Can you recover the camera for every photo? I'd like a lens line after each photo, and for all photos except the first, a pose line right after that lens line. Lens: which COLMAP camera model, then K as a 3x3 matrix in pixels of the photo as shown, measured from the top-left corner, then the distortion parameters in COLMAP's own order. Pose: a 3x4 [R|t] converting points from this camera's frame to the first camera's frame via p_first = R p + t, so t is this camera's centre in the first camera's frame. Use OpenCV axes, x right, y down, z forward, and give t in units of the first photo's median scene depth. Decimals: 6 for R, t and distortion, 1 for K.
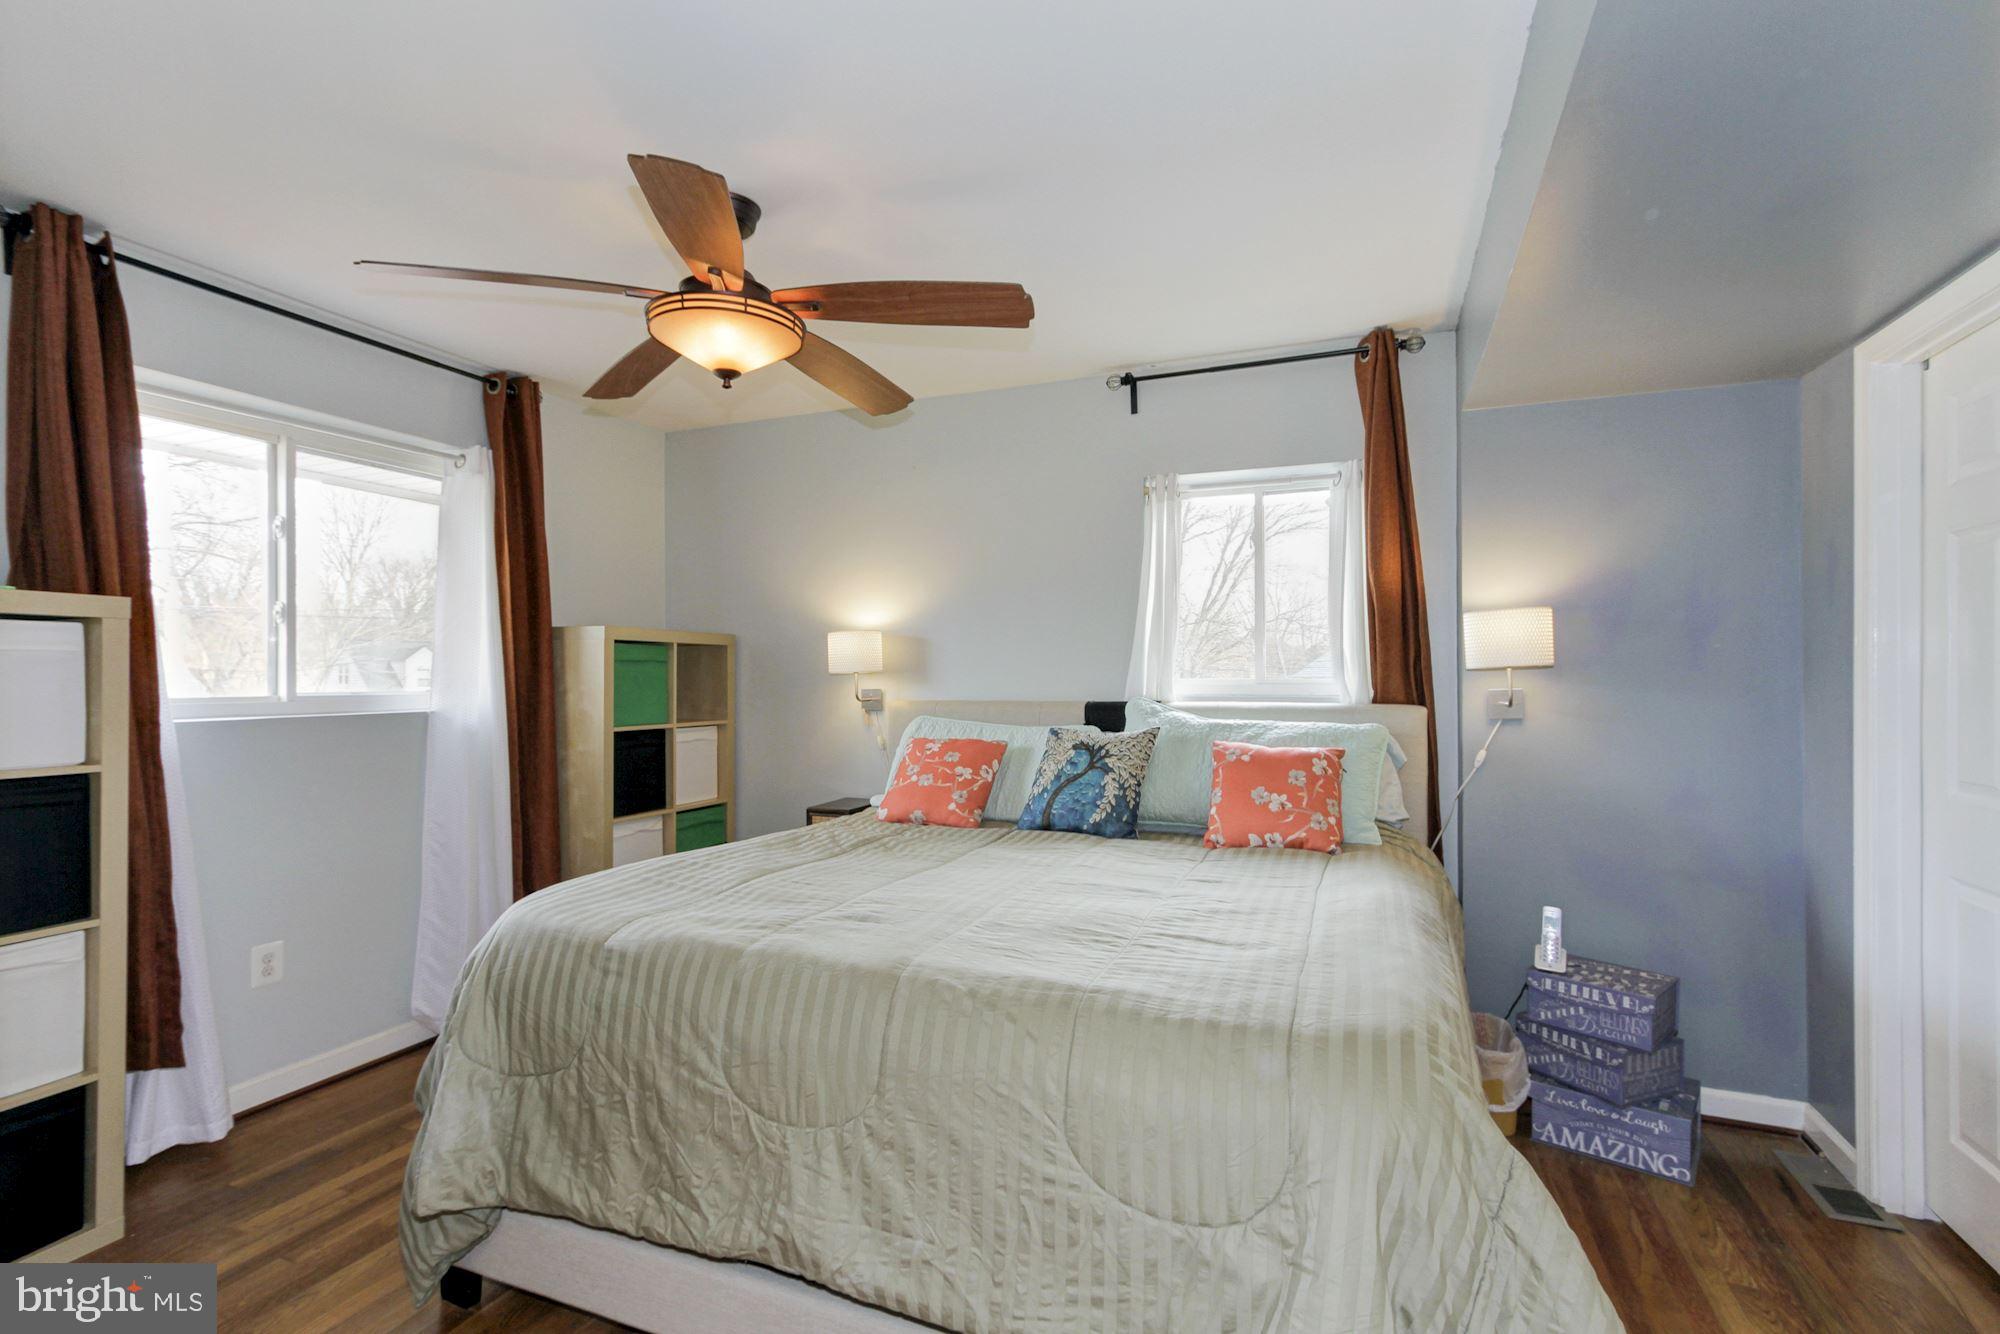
lens RADIAL K [[932.1, 0, 992.0], [0, 932.1, 676.2], [0, 0, 1]] dist [-0.000619, 0.000204]
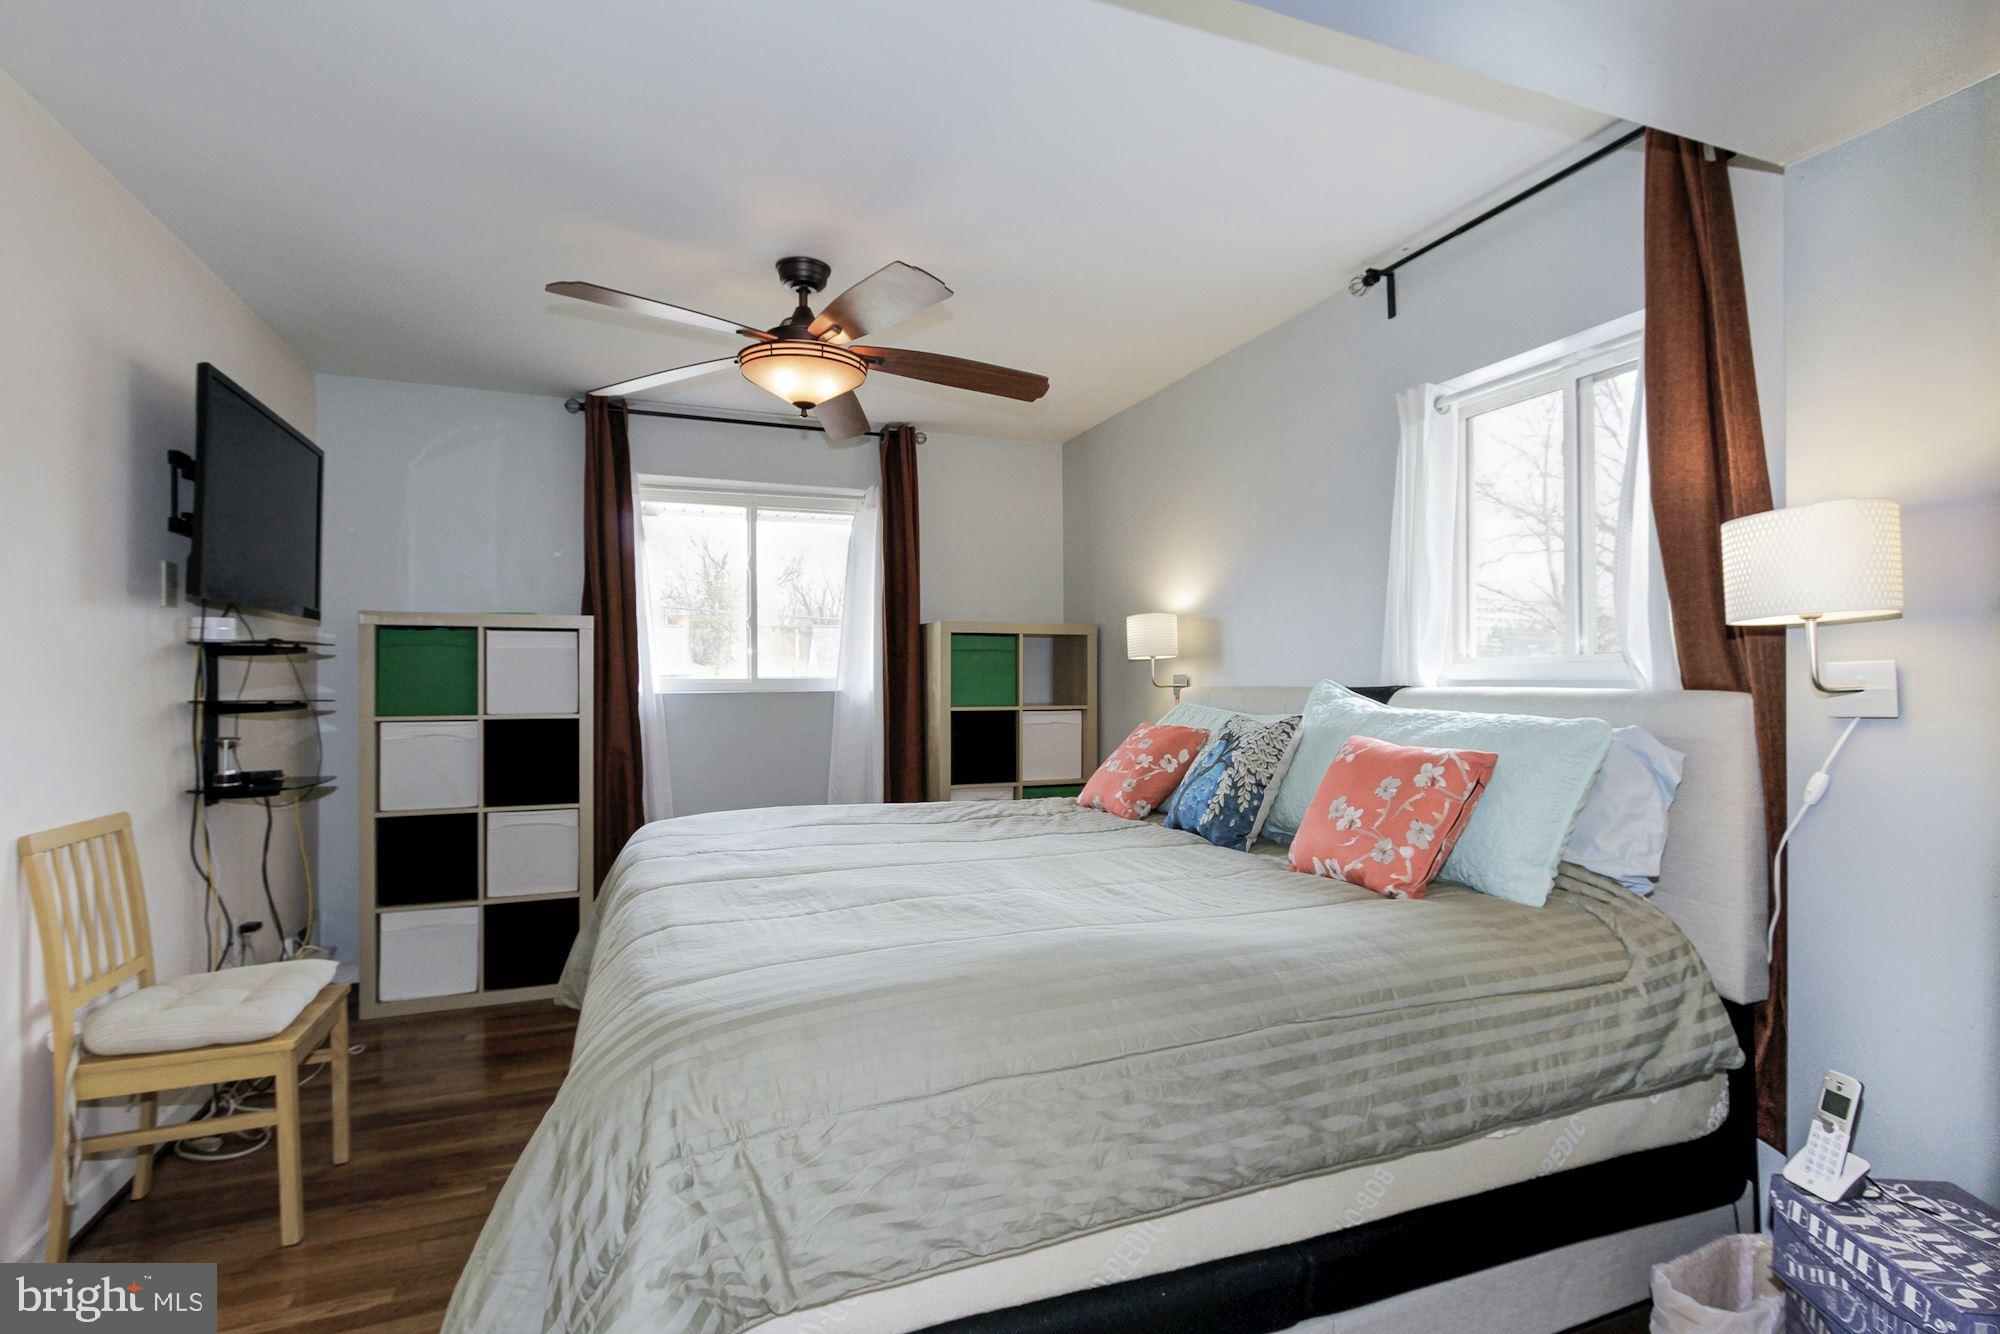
lens RADIAL K [[932.1, 0, 992.0], [0, 932.1, 676.2], [0, 0, 1]] dist [-0.000619, 0.000204]
pose [[0.693028, -0.002689, -0.720906, 0.565390], [0.002507, 0.999996, -0.001320, 0.021116], [0.720906, -0.000892, 0.693032, 0.258362]]
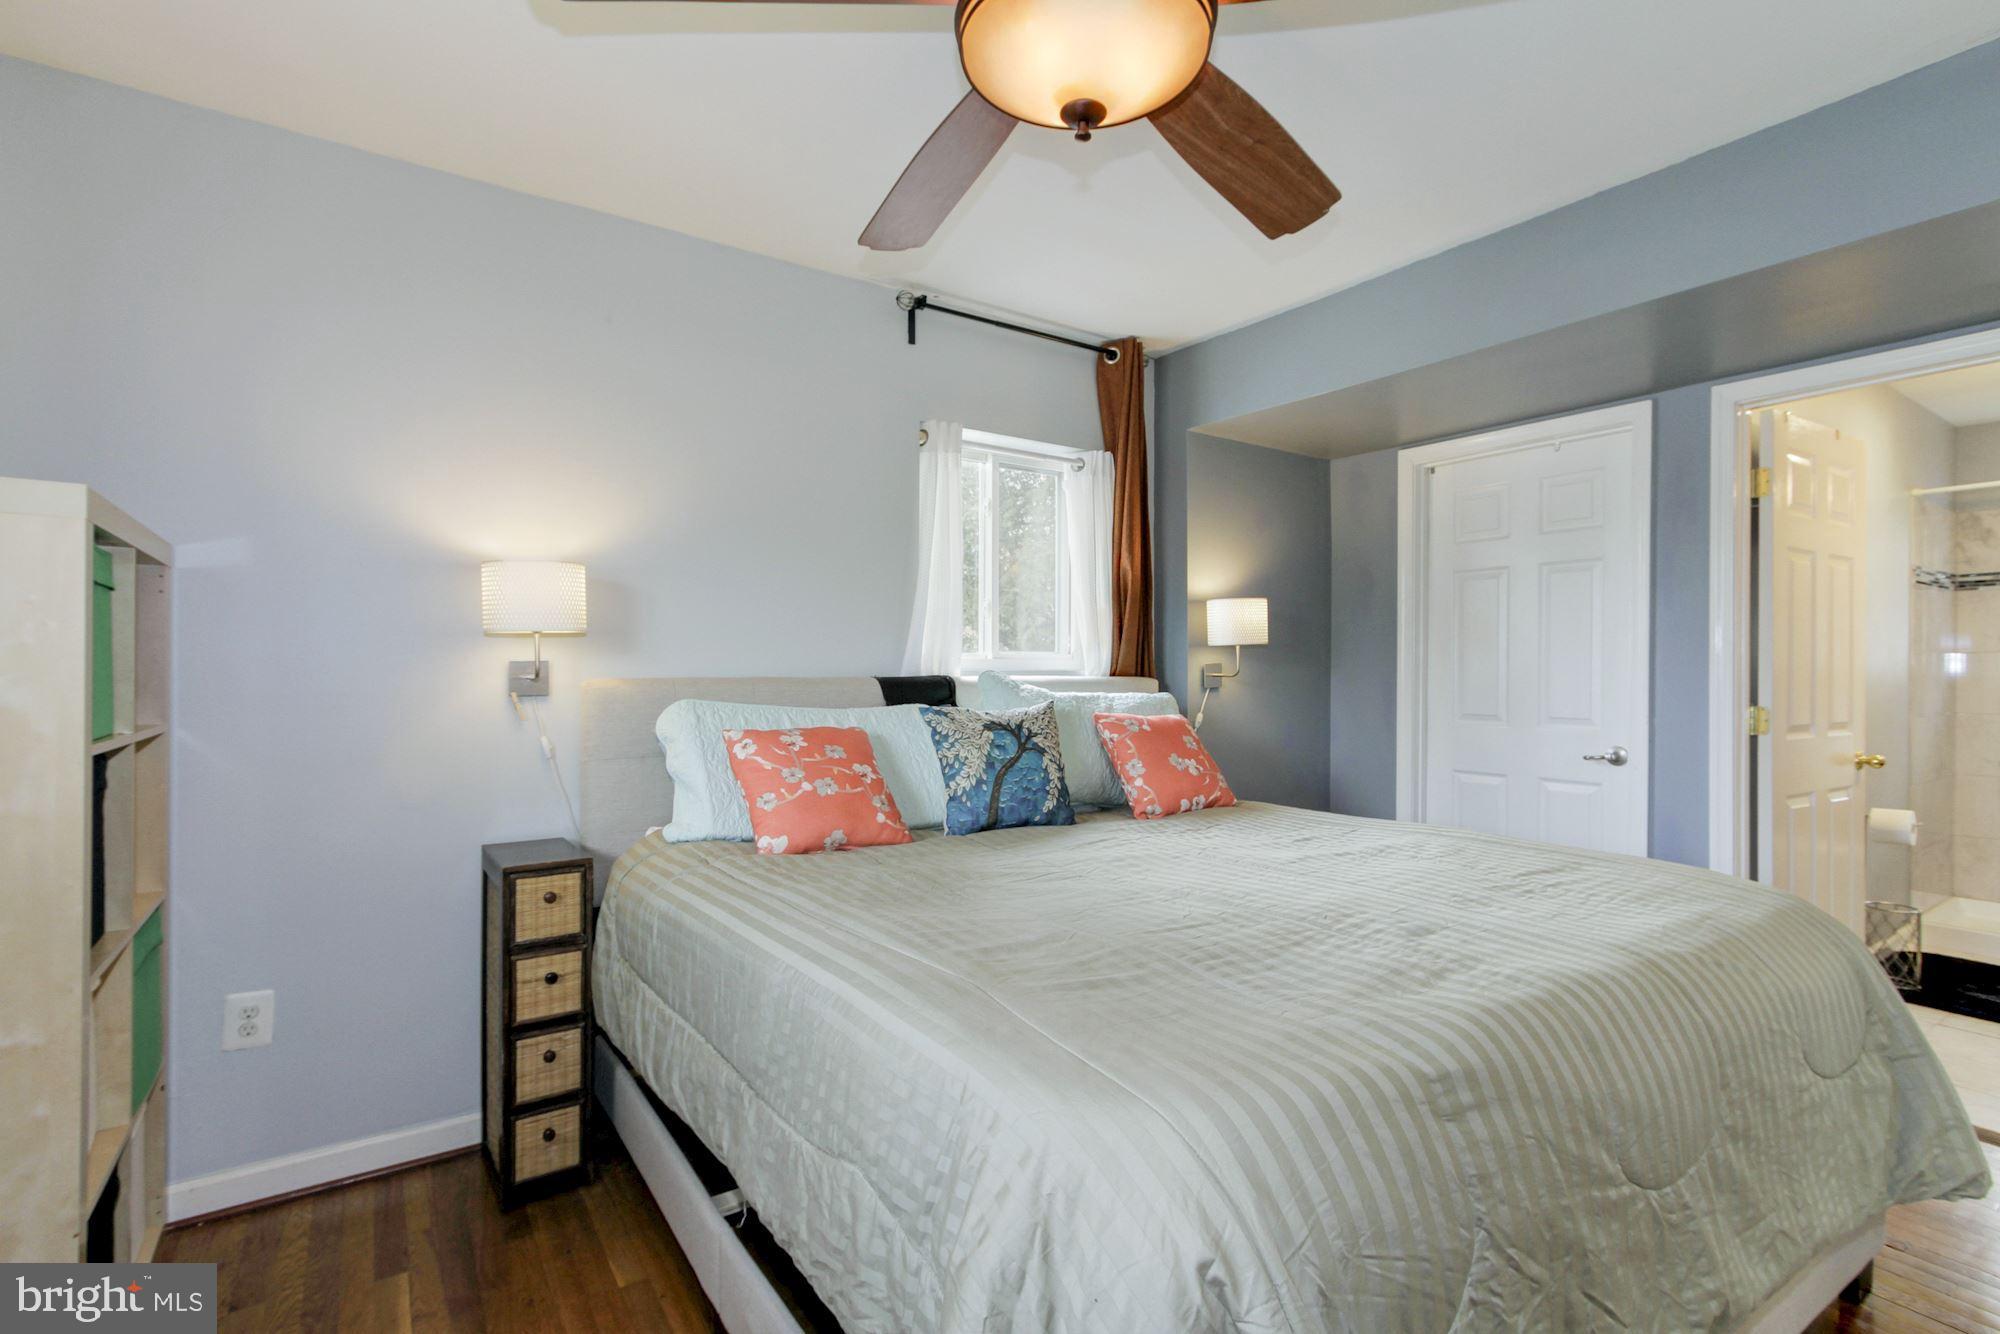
lens RADIAL K [[932.1, 0, 992.0], [0, 932.1, 676.2], [0, 0, 1]] dist [-0.000619, 0.000204]
pose [[0.541174, -0.000589, 0.840911, -0.623450], [-0.006598, 0.999966, 0.004946, 0.025632], [-0.840885, -0.008225, 0.541151, 0.548279]]
